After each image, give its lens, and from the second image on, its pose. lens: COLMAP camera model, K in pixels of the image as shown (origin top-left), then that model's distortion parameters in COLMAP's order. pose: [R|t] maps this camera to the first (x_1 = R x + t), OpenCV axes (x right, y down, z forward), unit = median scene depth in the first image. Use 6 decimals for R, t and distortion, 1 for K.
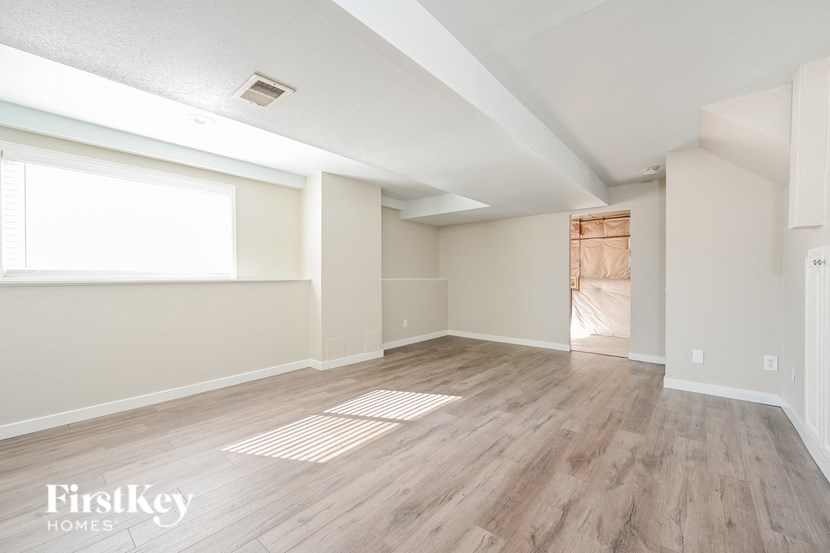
lens RADIAL K [[326.3, 0, 420.9], [0, 326.3, 275.5], [0, 0, 1]] dist [-0.000261, 0.000101]
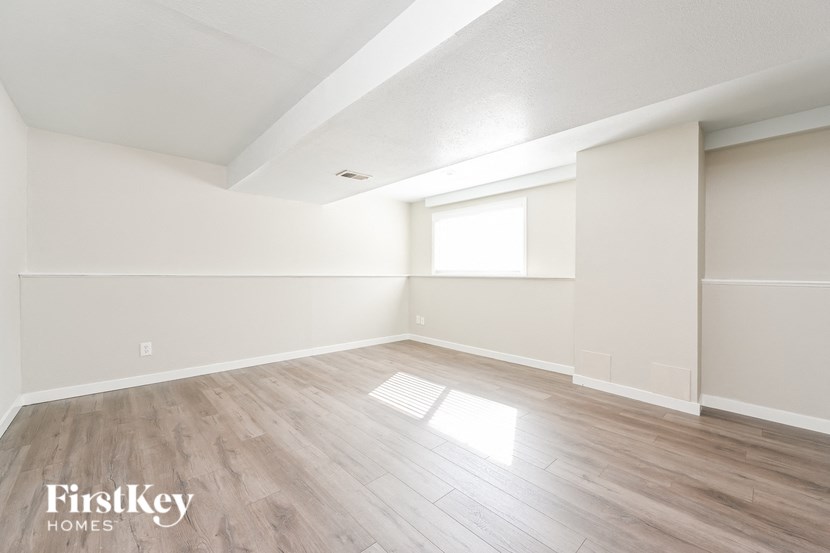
lens RADIAL K [[326.3, 0, 420.9], [0, 326.3, 276.0], [0, 0, 1]] dist [-0.000261, 0.000101]
pose [[-0.095177, 0.008110, -0.995427, 0.654624], [-0.003520, 0.999958, 0.008484, 0.001797], [0.995454, 0.004311, -0.095144, 0.756462]]
